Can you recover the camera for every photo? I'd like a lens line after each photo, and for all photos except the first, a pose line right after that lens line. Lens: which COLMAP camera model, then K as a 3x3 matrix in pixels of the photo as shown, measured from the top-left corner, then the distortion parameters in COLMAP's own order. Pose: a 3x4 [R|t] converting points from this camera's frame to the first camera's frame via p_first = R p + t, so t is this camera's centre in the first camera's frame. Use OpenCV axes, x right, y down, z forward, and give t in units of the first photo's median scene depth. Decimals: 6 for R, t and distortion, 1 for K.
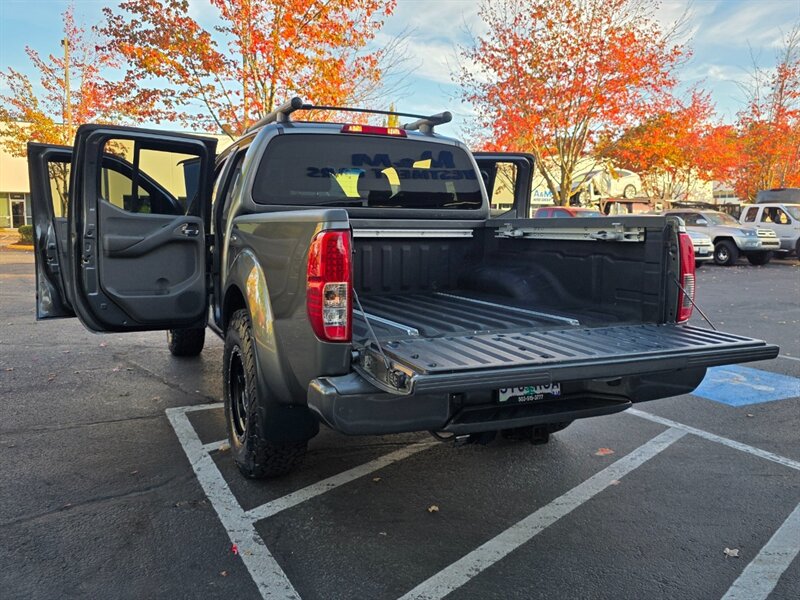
lens RADIAL K [[666.0, 0, 401.3], [0, 666.0, 291.1], [0, 0, 1]] dist [0.033970, -0.012215]
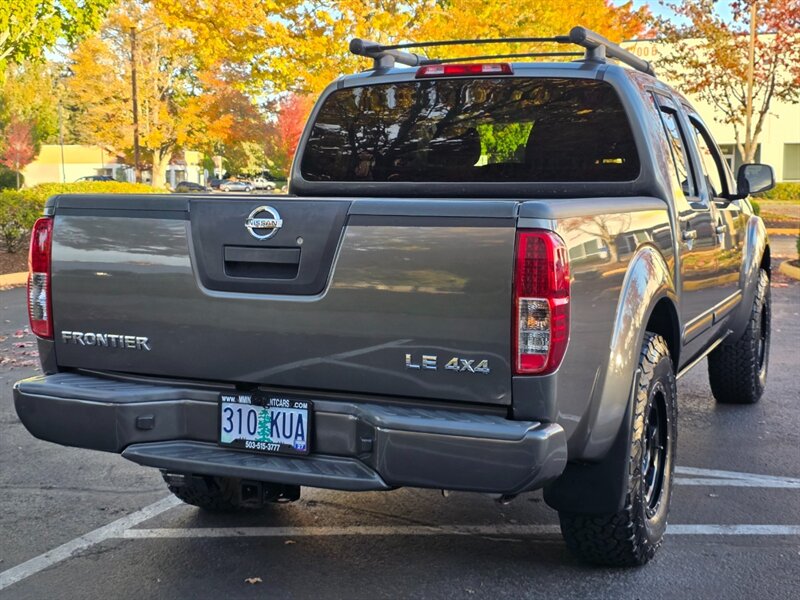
lens RADIAL K [[1141.9, 0, 386.5], [0, 1141.9, 300.5], [0, 0, 1]] dist [0.066691, -0.061215]
pose [[0.661941, 0.069332, -0.746342, 0.846800], [-0.072658, 0.996959, 0.028172, -0.032446], [0.746026, 0.035580, 0.664966, 0.173617]]
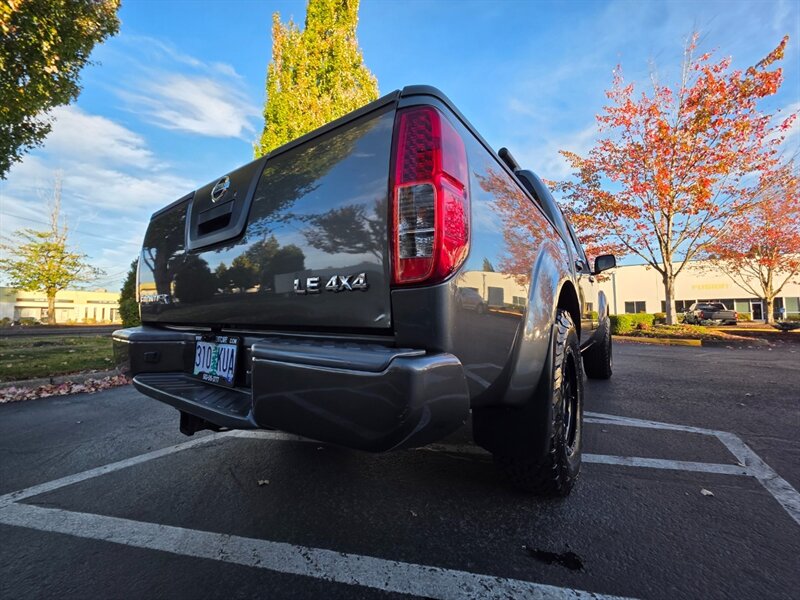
lens RADIAL K [[317.5, 0, 400.0], [0, 317.5, 300.0], [0, 0, 1]] dist [0.003486, -0.000039]
pose [[0.496966, -0.058400, -0.865803, 0.465634], [-0.085052, 0.989651, -0.115573, 0.060807], [0.863592, 0.131074, 0.486856, 0.690331]]
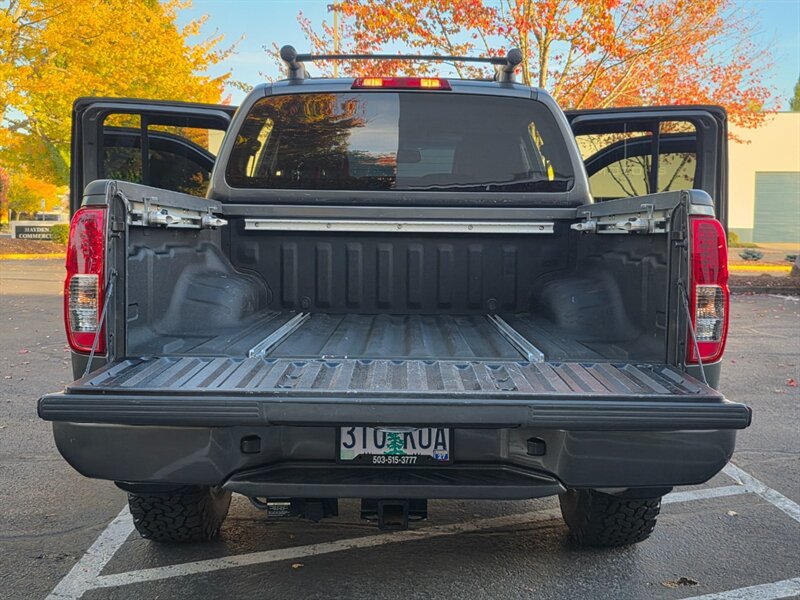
lens RADIAL K [[957.5, 0, 405.8], [0, 957.5, 282.6], [0, 0, 1]] dist [0.043739, -0.024697]
pose [[0.911643, 0.022953, -0.410342, 0.411522], [-0.044088, 0.998139, -0.042118, 0.016039], [0.408612, 0.056488, 0.910958, 0.081968]]
